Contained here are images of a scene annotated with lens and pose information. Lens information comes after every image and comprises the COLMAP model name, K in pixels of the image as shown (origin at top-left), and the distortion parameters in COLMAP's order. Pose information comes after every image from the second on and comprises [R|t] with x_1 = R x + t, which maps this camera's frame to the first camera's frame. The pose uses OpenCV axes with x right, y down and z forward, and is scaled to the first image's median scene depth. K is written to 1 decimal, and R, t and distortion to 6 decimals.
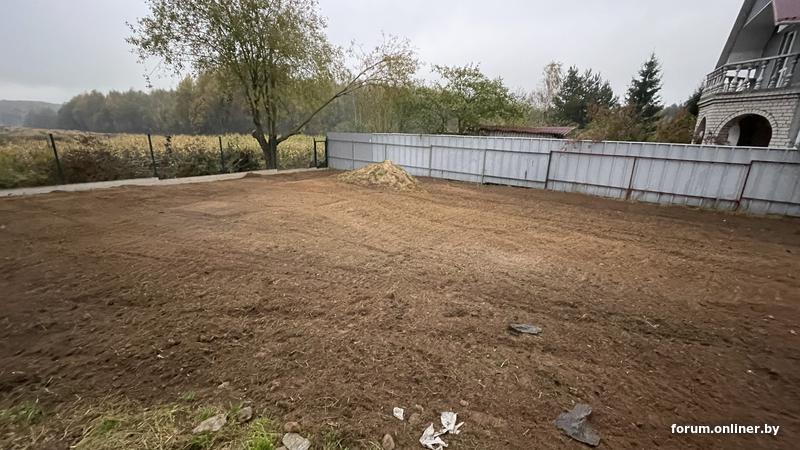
lens RADIAL K [[325.6, 0, 401.0], [0, 325.6, 228.6], [0, 0, 1]] dist [-0.002839, -0.001376]
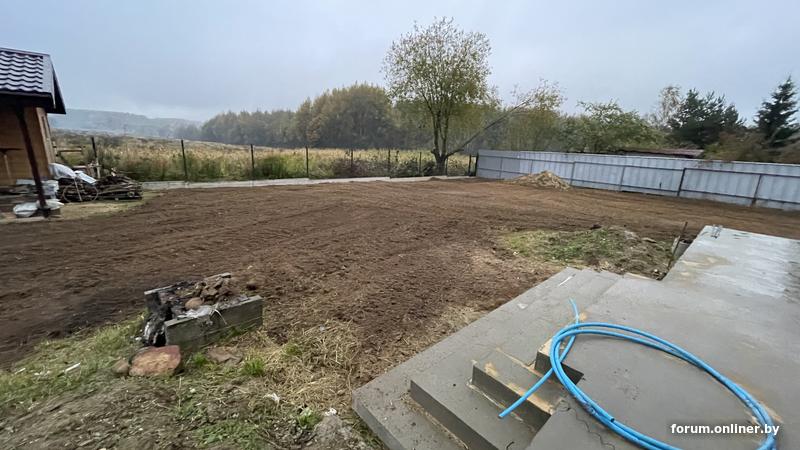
lens RADIAL K [[325.6, 0, 399.1], [0, 325.6, 228.0], [0, 0, 1]] dist [-0.002839, -0.001376]
pose [[0.973166, 0.071039, -0.218866, -0.285714], [-0.081351, 0.995943, -0.038461, 0.118035], [0.215246, 0.055234, 0.974997, -0.412490]]
